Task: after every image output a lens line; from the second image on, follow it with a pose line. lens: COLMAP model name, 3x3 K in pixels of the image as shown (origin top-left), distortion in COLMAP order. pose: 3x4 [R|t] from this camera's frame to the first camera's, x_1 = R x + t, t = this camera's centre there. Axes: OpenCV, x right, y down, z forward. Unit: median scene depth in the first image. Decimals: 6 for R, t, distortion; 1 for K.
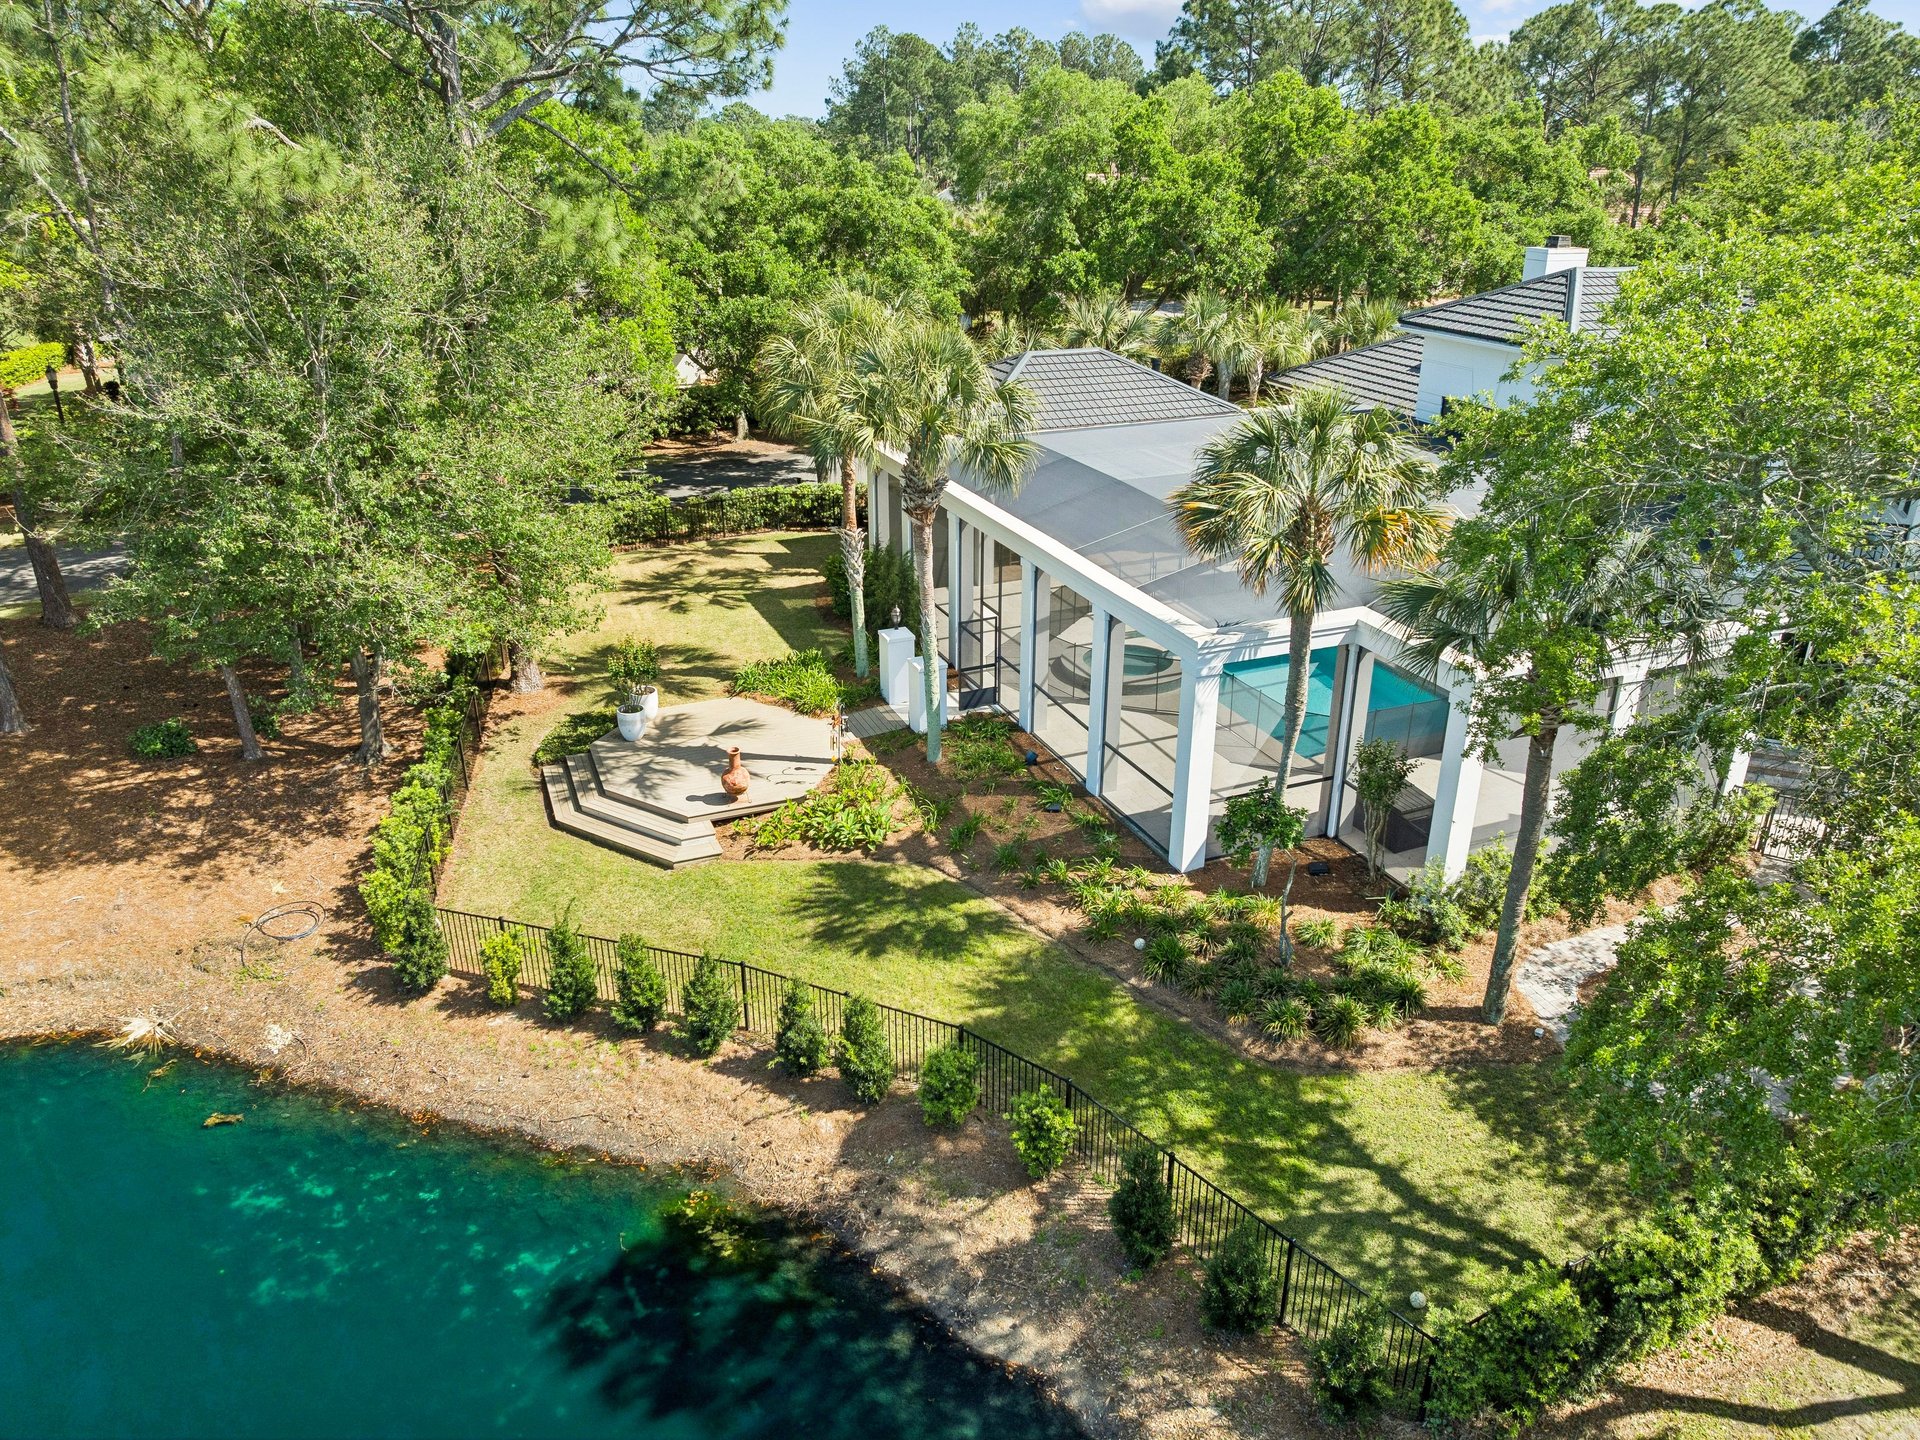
lens RADIAL K [[1373.9, 0, 960.0], [0, 1373.9, 720.0], [0, 0, 1]] dist [-0.041781, 0.011812]
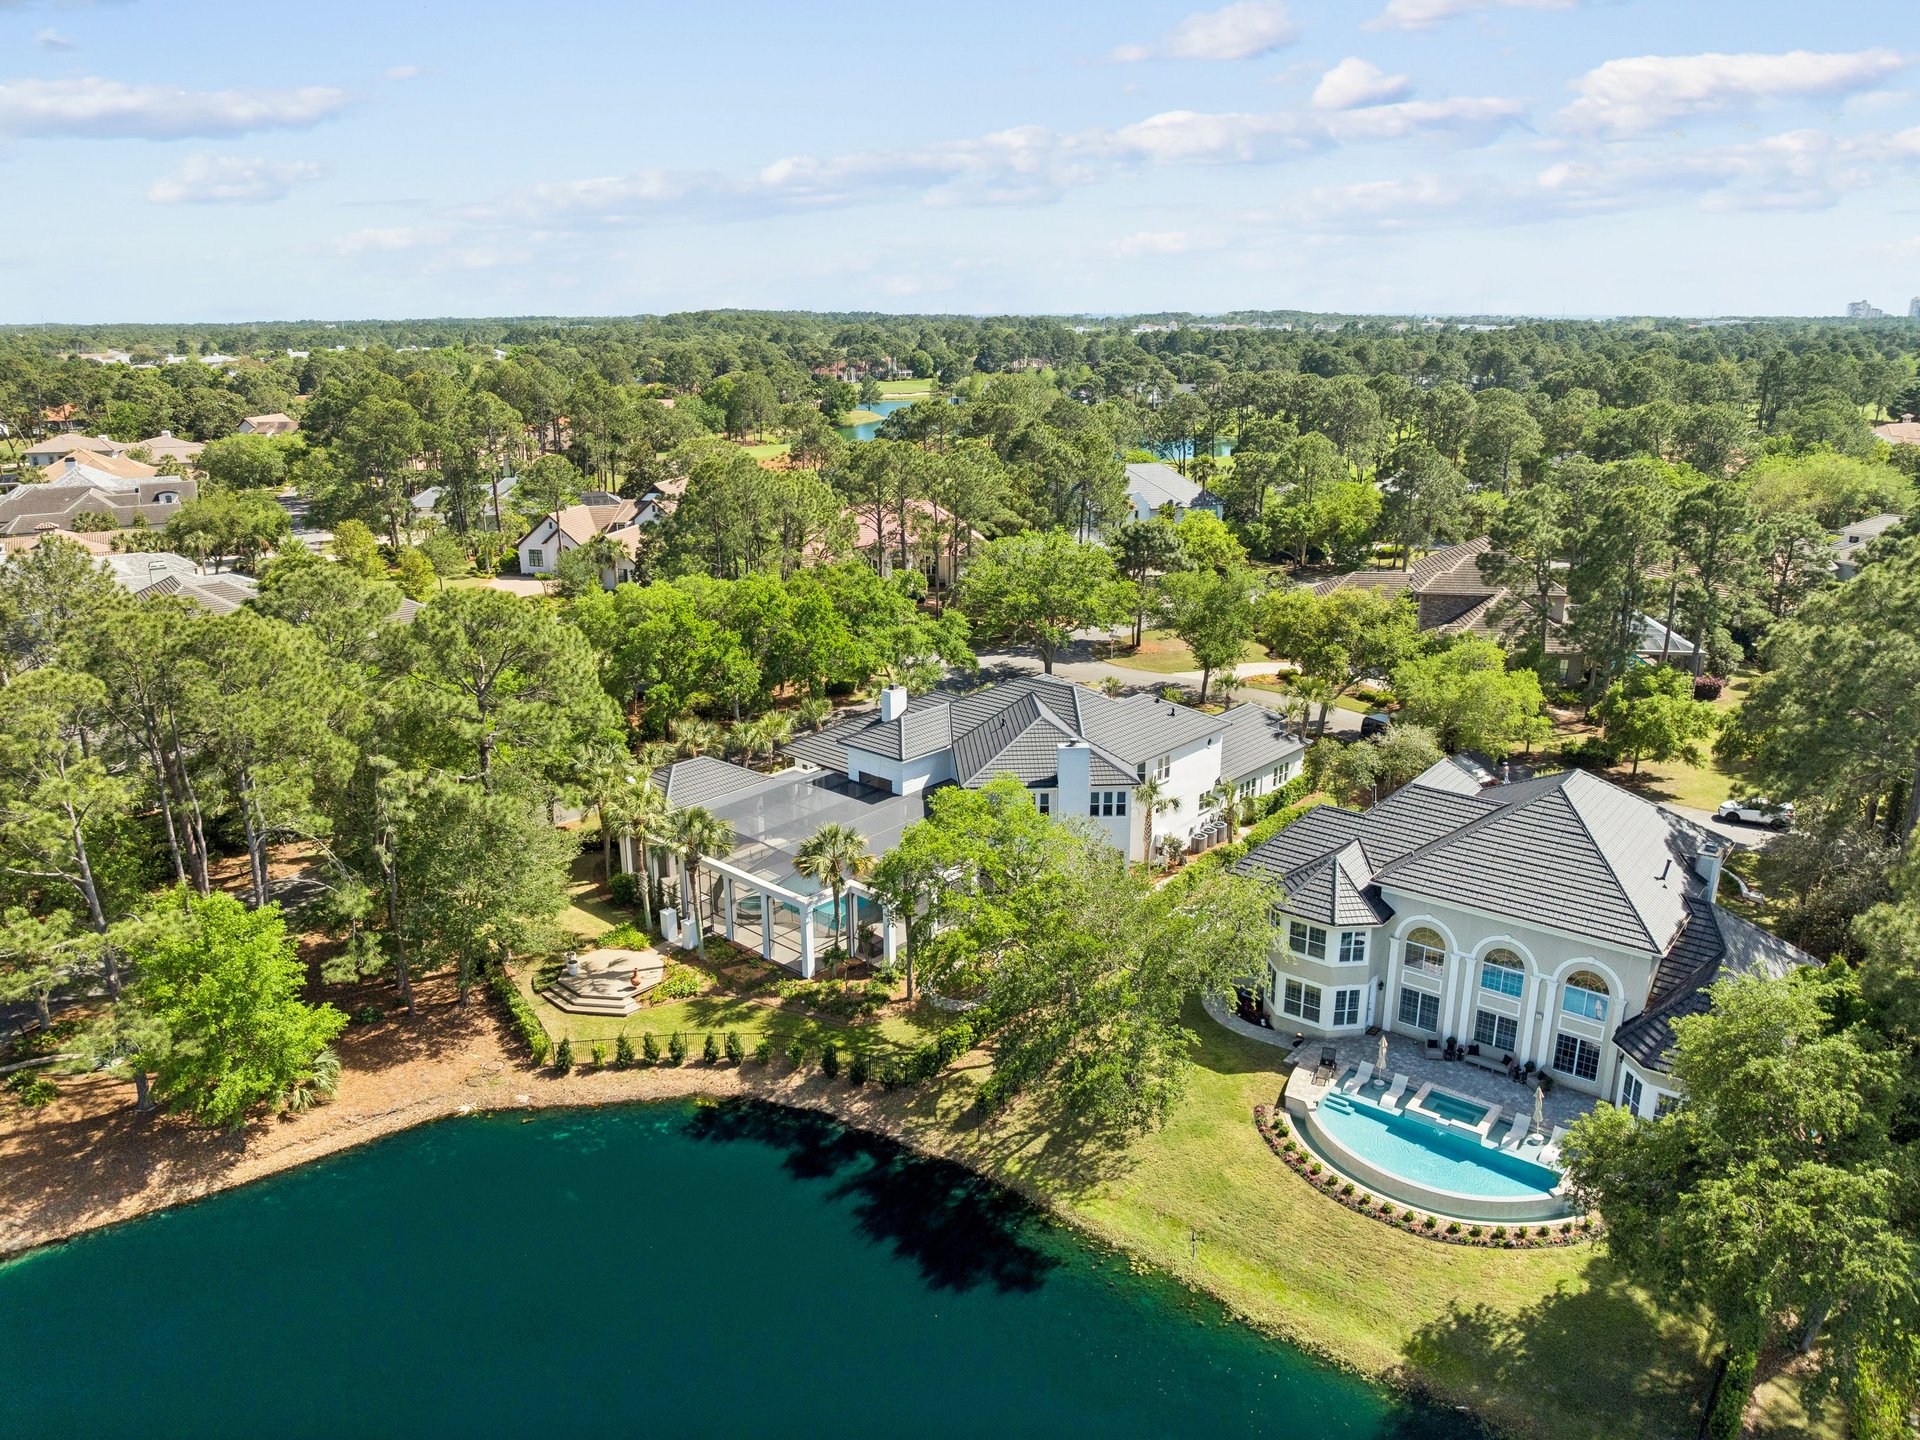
lens RADIAL K [[1369.6, 0, 952.6], [0, 1369.6, 718.9], [0, 0, 1]] dist [-0.035778, 0.003501]
pose [[0.909227, -0.129249, 0.395729, -0.621411], [0.174094, 0.981521, -0.079425, -0.144497], [-0.378150, 0.141109, 0.914926, -1.816123]]
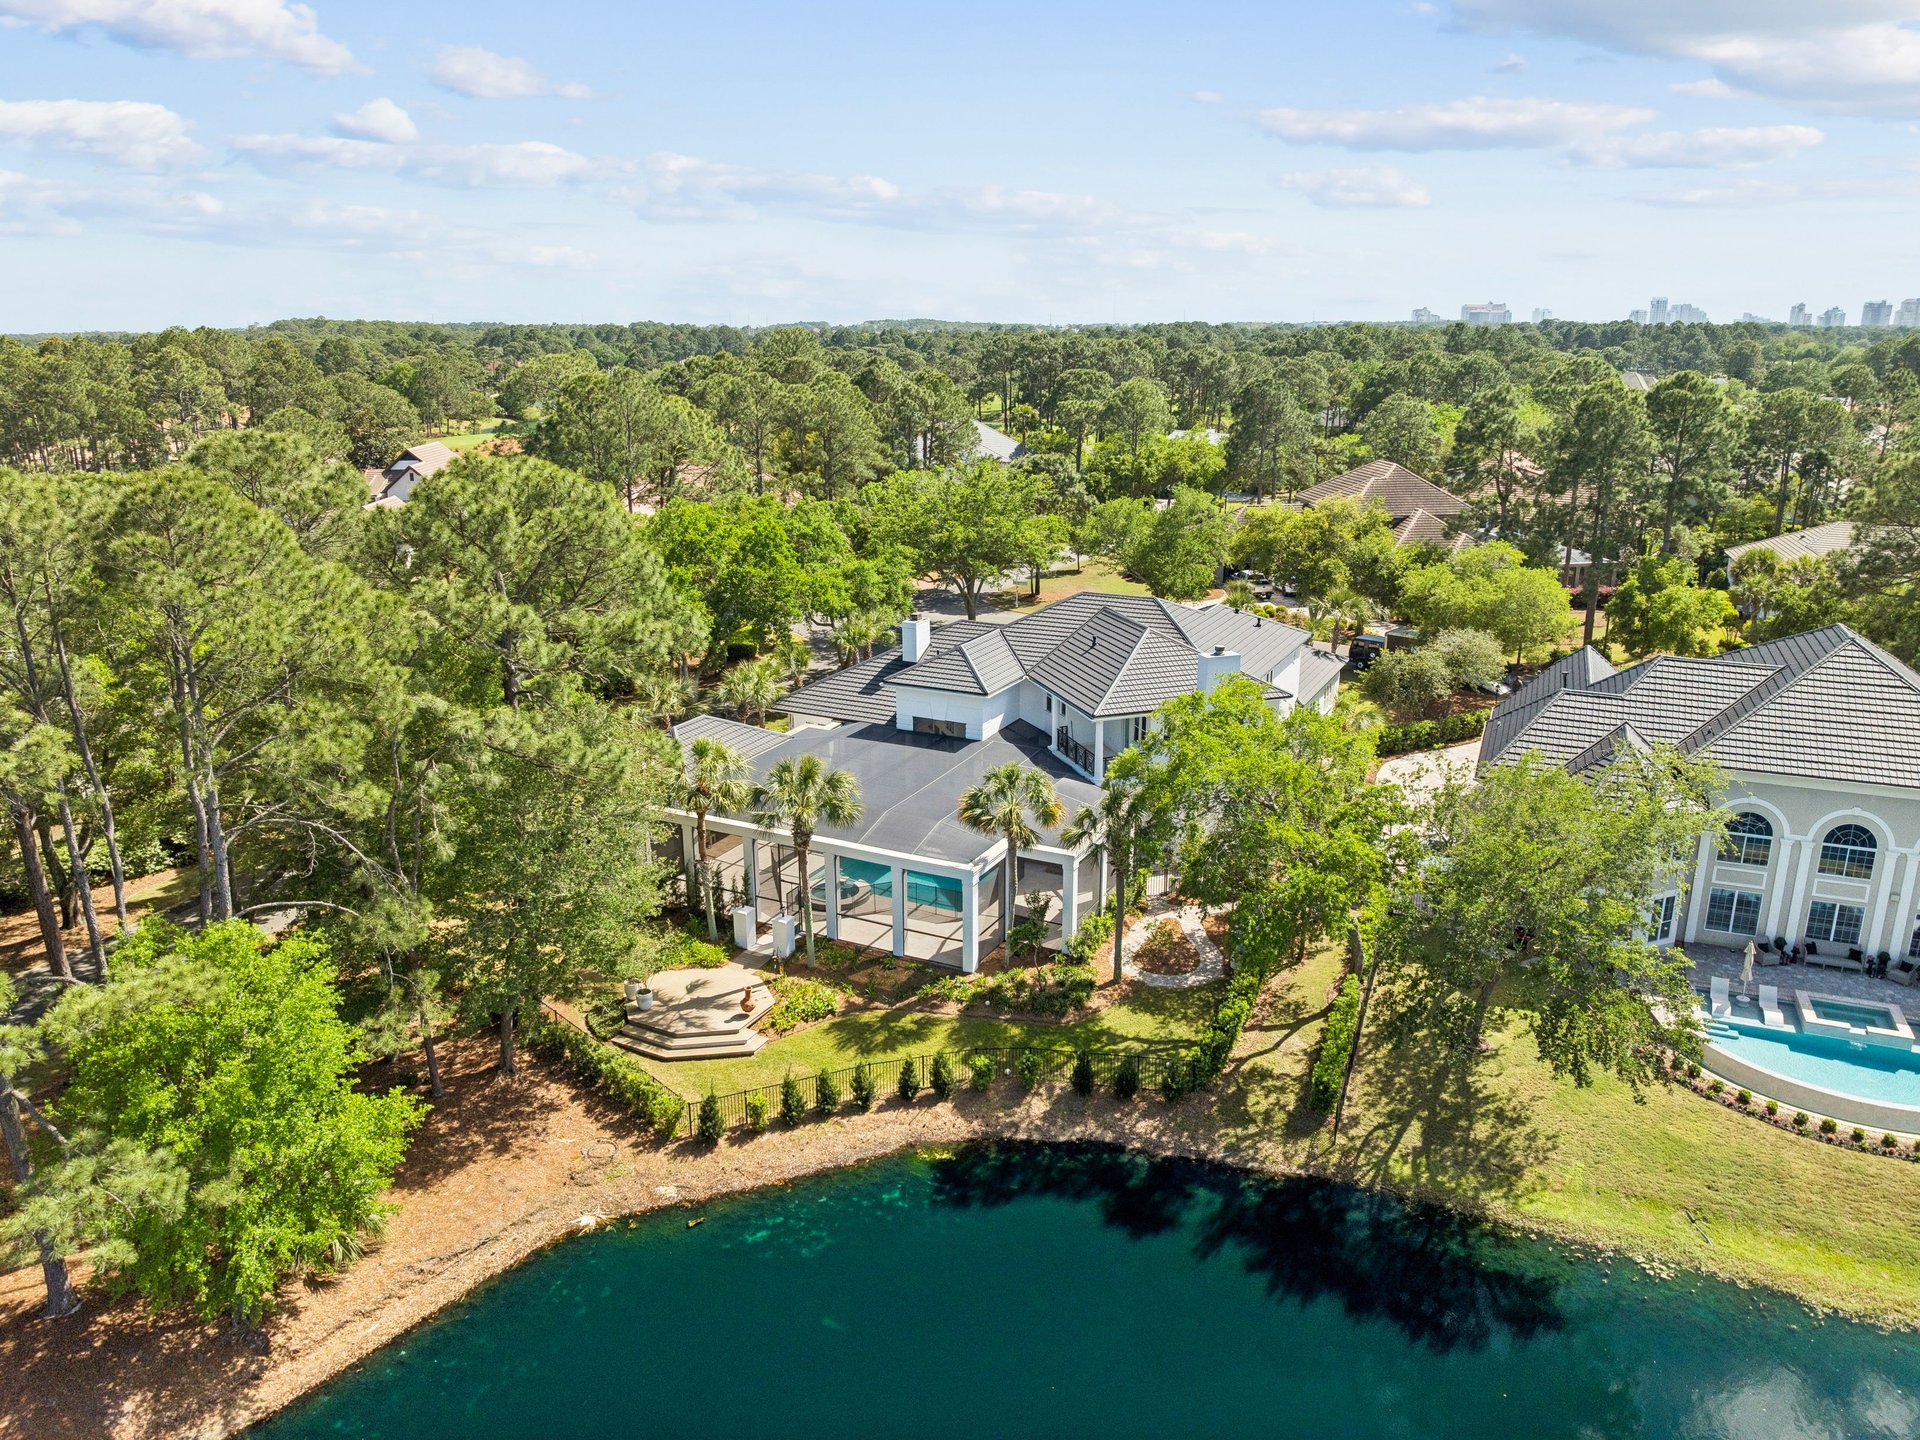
lens RADIAL K [[1373.9, 0, 960.0], [0, 1373.9, 720.0], [0, 0, 1]] dist [-0.041781, 0.011812]
pose [[0.765208, -0.188648, 0.615523, -1.094137], [0.264375, 0.963846, -0.033262, -0.206778], [-0.586994, 0.188181, 0.787417, -0.778030]]
